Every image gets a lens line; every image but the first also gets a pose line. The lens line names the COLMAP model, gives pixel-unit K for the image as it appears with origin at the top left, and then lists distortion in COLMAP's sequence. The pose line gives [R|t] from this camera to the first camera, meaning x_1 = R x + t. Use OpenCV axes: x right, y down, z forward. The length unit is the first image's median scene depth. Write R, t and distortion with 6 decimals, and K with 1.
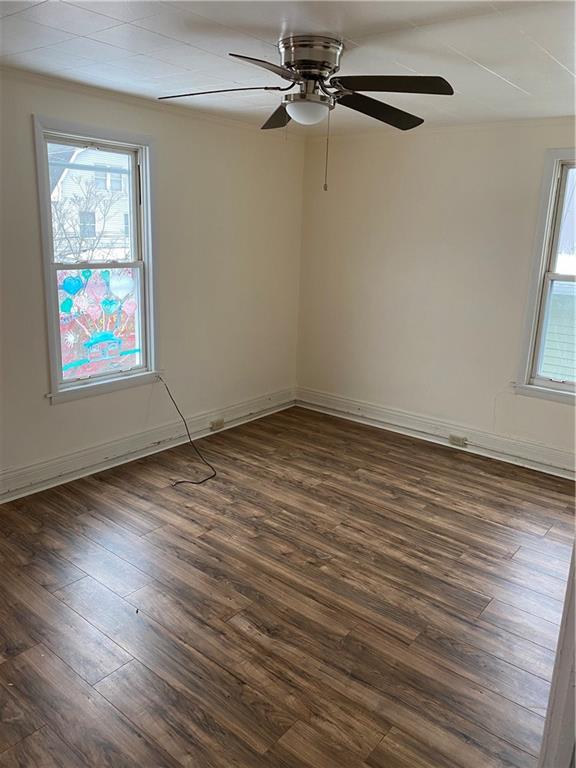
lens RADIAL K [[606.6, 0, 288.0], [0, 606.6, 384.0], [0, 0, 1]] dist [0.074474, 0.001298]
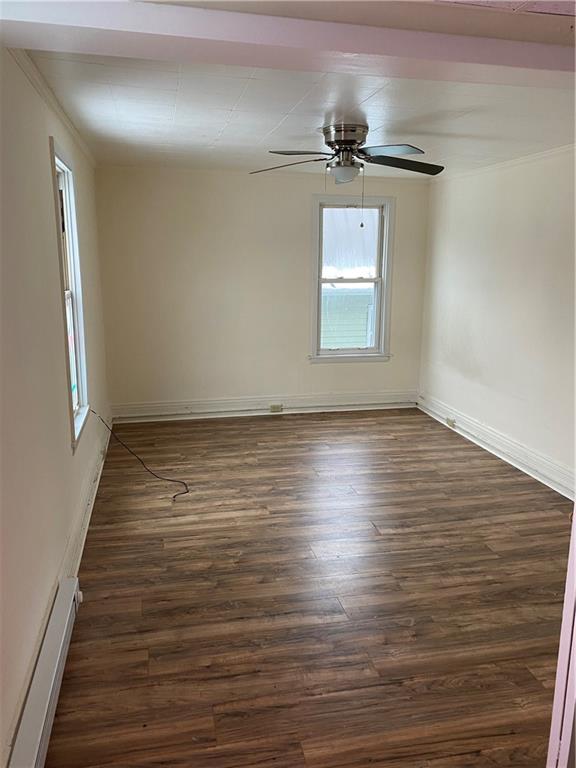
lens RADIAL K [[606.6, 0, 288.0], [0, 606.6, 384.0], [0, 0, 1]] dist [0.074474, 0.001298]
pose [[0.613089, -0.203237, 0.763424, -0.793392], [0.218881, 0.972212, 0.083042, -0.070281], [-0.759087, 0.116187, 0.640537, 0.148236]]
